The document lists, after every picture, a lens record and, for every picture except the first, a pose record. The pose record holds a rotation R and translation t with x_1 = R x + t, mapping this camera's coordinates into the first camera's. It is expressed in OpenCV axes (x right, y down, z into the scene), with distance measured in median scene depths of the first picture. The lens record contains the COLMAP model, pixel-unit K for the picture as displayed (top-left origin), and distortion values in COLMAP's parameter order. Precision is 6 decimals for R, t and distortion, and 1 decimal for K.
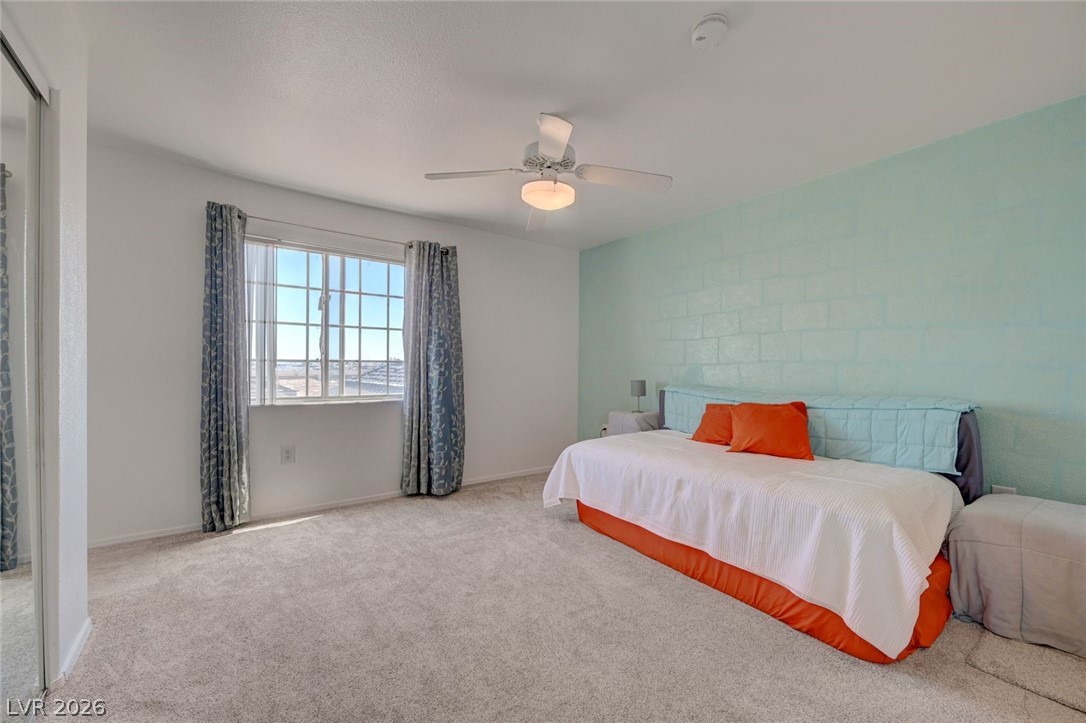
lens RADIAL K [[433.3, 0, 537.5], [0, 433.3, 364.4], [0, 0, 1]] dist [-0.000698, 0.000049]
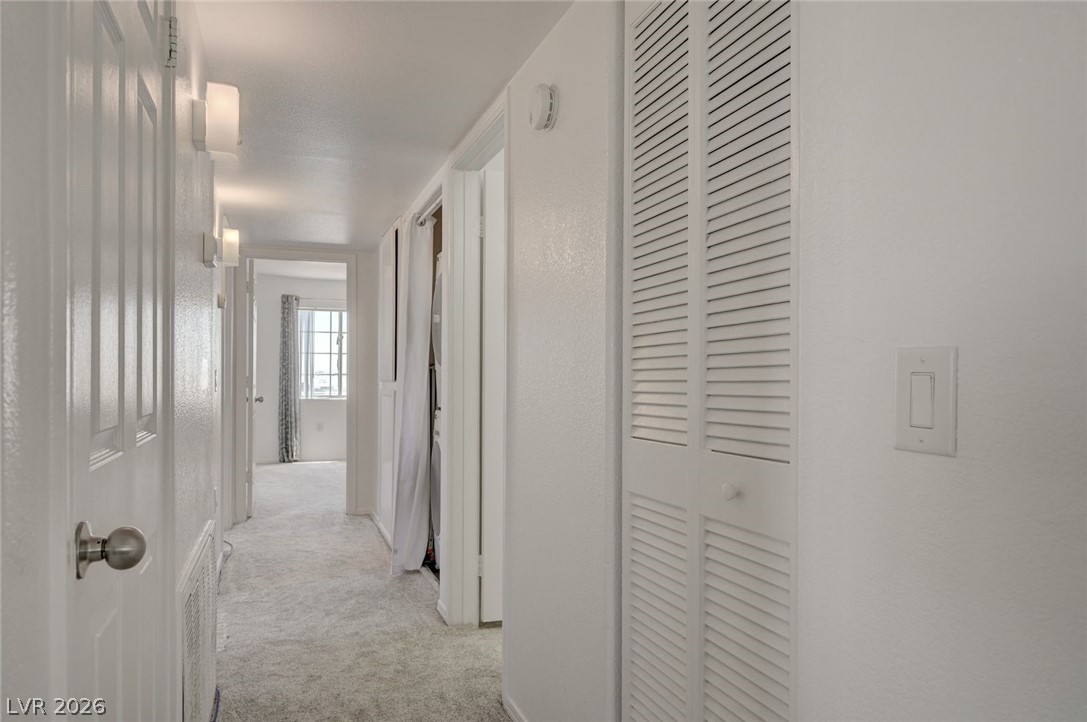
lens RADIAL K [[721.7, 0, 549.5], [0, 721.7, 370.2], [0, 0, 1]] dist [0.004913, -0.000832]
pose [[0.965835, 0.005692, -0.259094, 1.239782], [-0.004467, 0.999976, 0.005318, -0.052577], [0.259118, -0.003978, 0.965837, -1.818632]]
